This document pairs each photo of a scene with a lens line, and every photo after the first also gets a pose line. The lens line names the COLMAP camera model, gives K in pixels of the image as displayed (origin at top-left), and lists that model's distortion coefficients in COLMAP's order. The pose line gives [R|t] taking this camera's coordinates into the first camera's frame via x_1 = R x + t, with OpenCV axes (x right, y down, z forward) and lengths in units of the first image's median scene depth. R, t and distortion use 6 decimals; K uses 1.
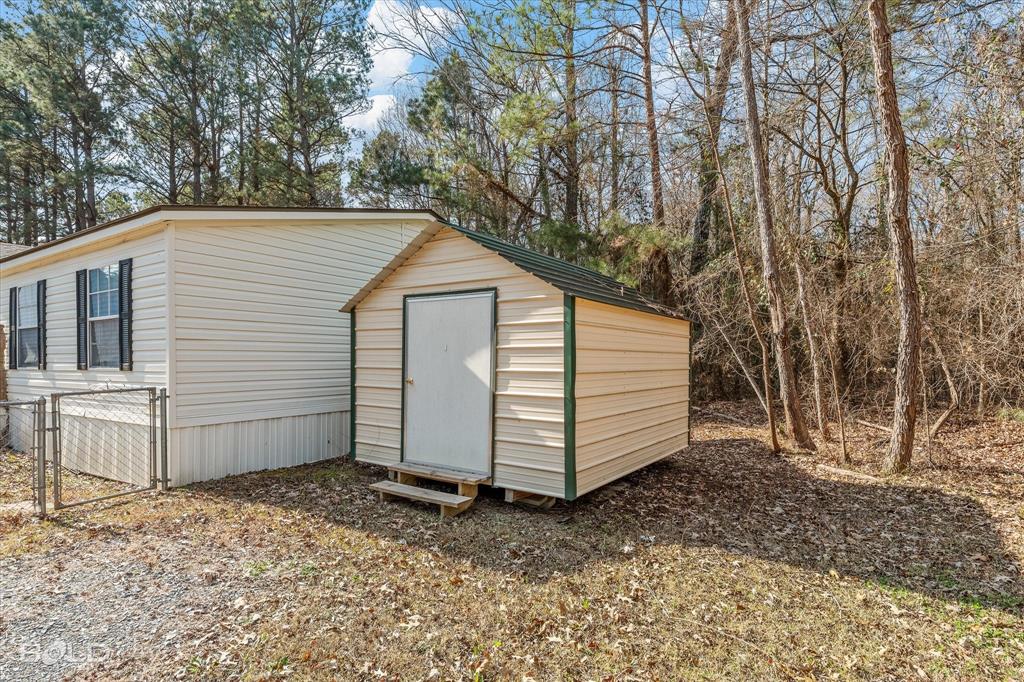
lens RADIAL K [[463.6, 0, 507.9], [0, 463.6, 355.3], [0, 0, 1]] dist [-0.000065, 0.000307]
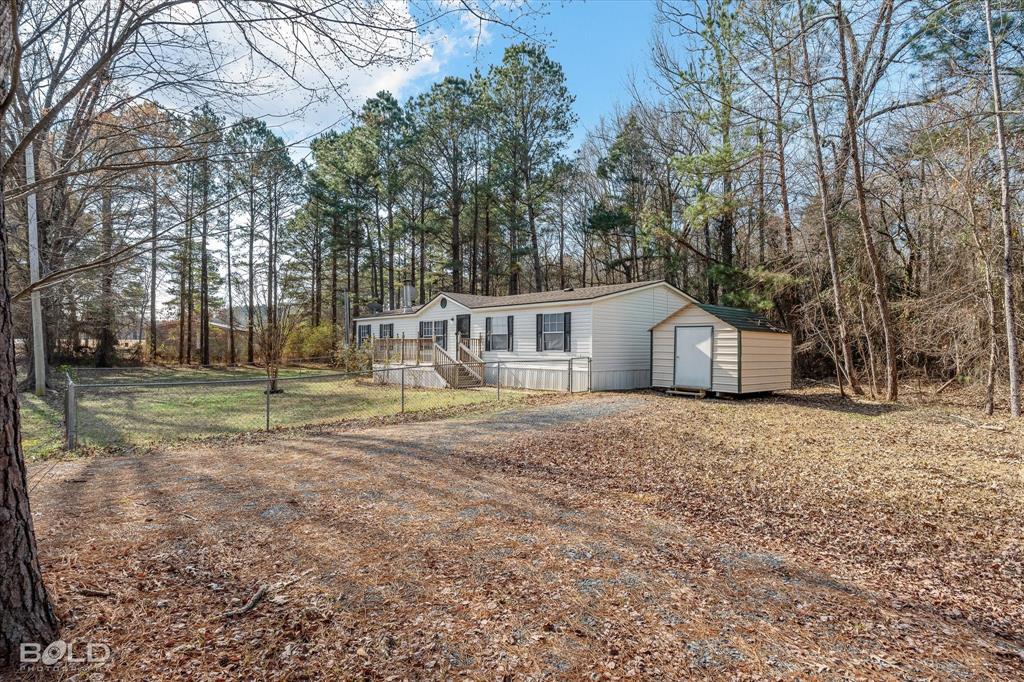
lens RADIAL K [[508.6, 0, 512.0], [0, 508.6, 341.0], [0, 0, 1]] dist [-0.001172, 0.000052]
pose [[0.970759, 0.005403, -0.239995, -0.453938], [-0.006997, 0.999959, -0.005790, -0.014925], [0.239953, 0.007300, 0.970757, -2.295847]]
